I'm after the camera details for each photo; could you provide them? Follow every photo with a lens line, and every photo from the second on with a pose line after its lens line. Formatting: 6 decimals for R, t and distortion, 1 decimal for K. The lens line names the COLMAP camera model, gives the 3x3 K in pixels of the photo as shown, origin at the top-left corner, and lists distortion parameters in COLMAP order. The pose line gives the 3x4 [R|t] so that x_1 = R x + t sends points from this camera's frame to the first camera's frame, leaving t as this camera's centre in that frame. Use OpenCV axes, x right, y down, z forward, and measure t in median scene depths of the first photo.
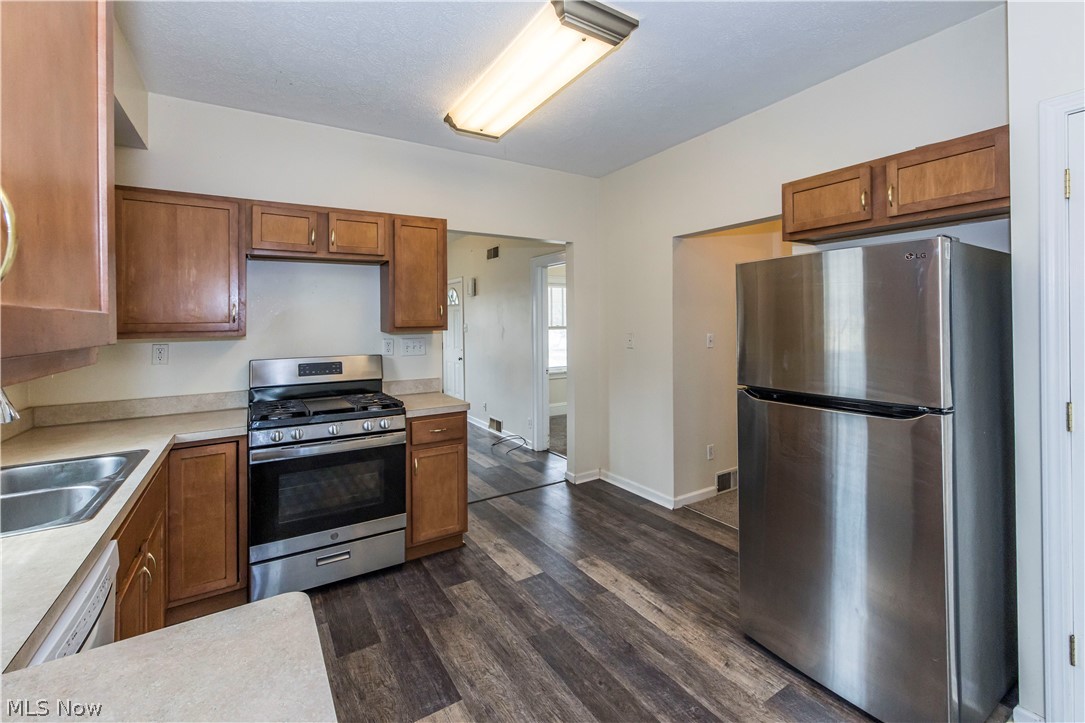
lens RADIAL K [[471.9, 0, 559.4], [0, 471.9, 321.0], [0, 0, 1]] dist [-0.001775, 0.001113]
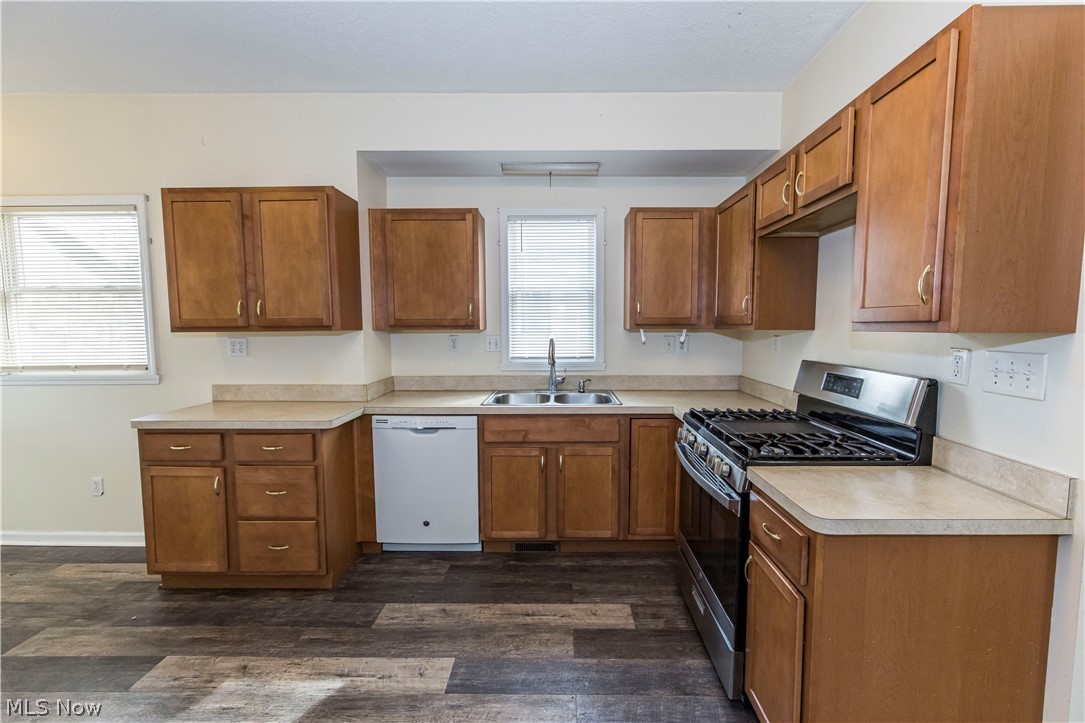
lens RADIAL K [[446.0, 0, 547.1], [0, 446.0, 364.2], [0, 0, 1]] dist [0.001772, -0.000755]
pose [[-0.571232, 0.087482, -0.816114, 0.299689], [0.013047, 0.995146, 0.097541, 0.009919], [0.820685, 0.045070, -0.569600, 1.317491]]
